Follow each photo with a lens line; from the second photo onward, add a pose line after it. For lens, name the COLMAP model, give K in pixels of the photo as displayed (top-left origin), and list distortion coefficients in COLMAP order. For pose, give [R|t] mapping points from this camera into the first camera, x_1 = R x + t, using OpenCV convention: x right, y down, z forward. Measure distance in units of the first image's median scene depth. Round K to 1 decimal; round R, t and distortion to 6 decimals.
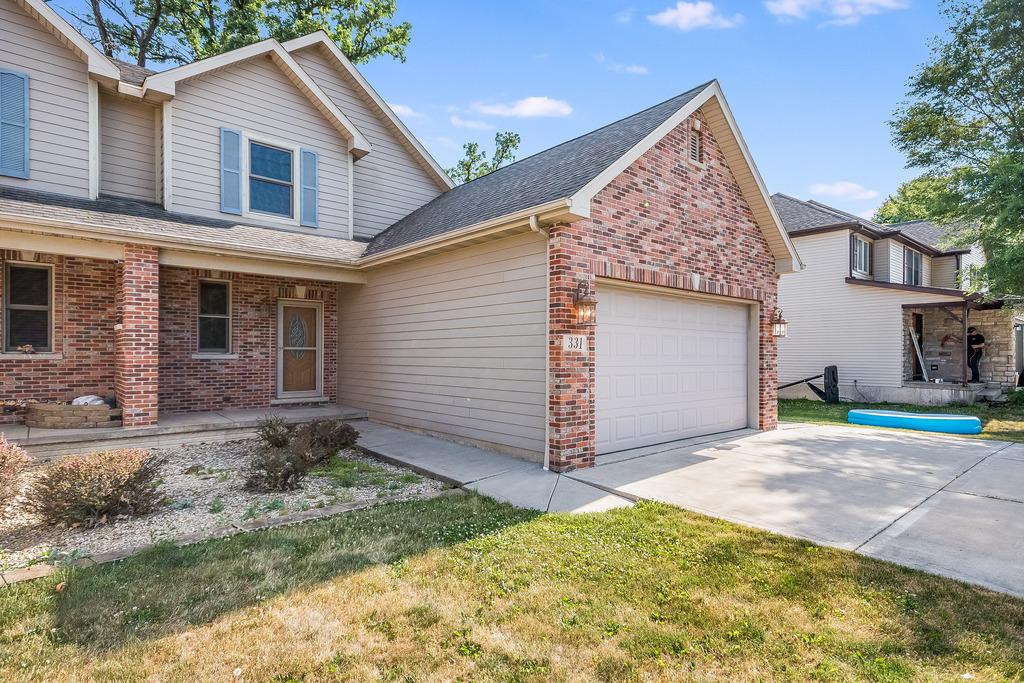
lens RADIAL K [[523.7, 0, 505.1], [0, 523.7, 356.4], [0, 0, 1]] dist [0.039731, 0.001059]
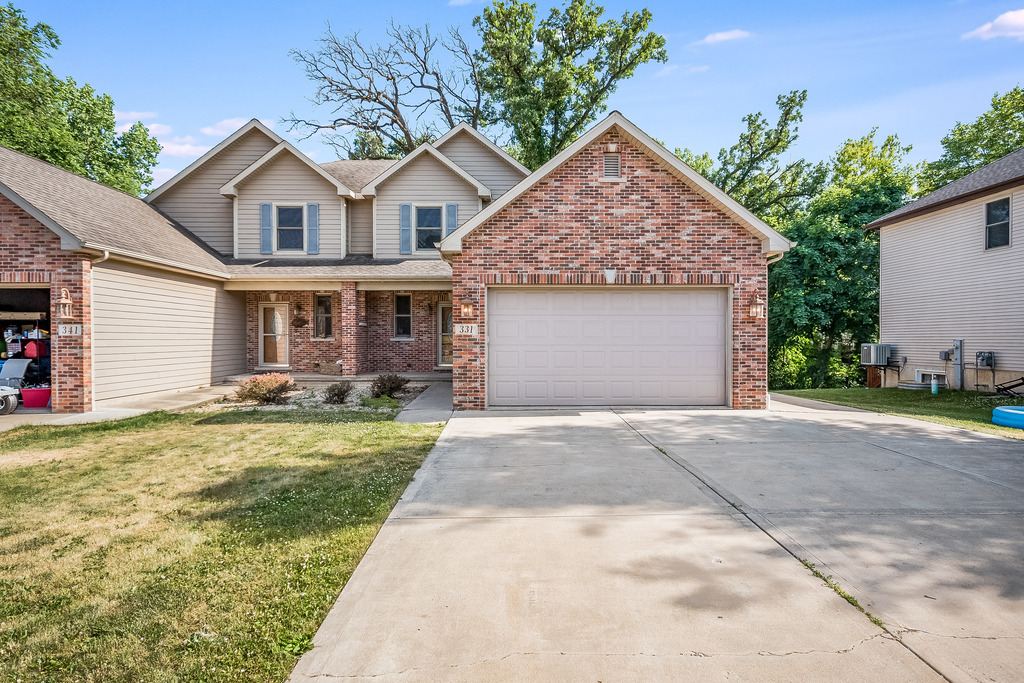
lens RADIAL K [[523.7, 0, 505.8], [0, 523.7, 342.9], [0, 0, 1]] dist [0.039731, 0.001059]
pose [[0.773248, -0.000369, -0.634104, 0.904002], [0.003659, 0.999986, 0.003881, 0.006898], [0.634093, -0.005321, 0.773238, -0.095419]]
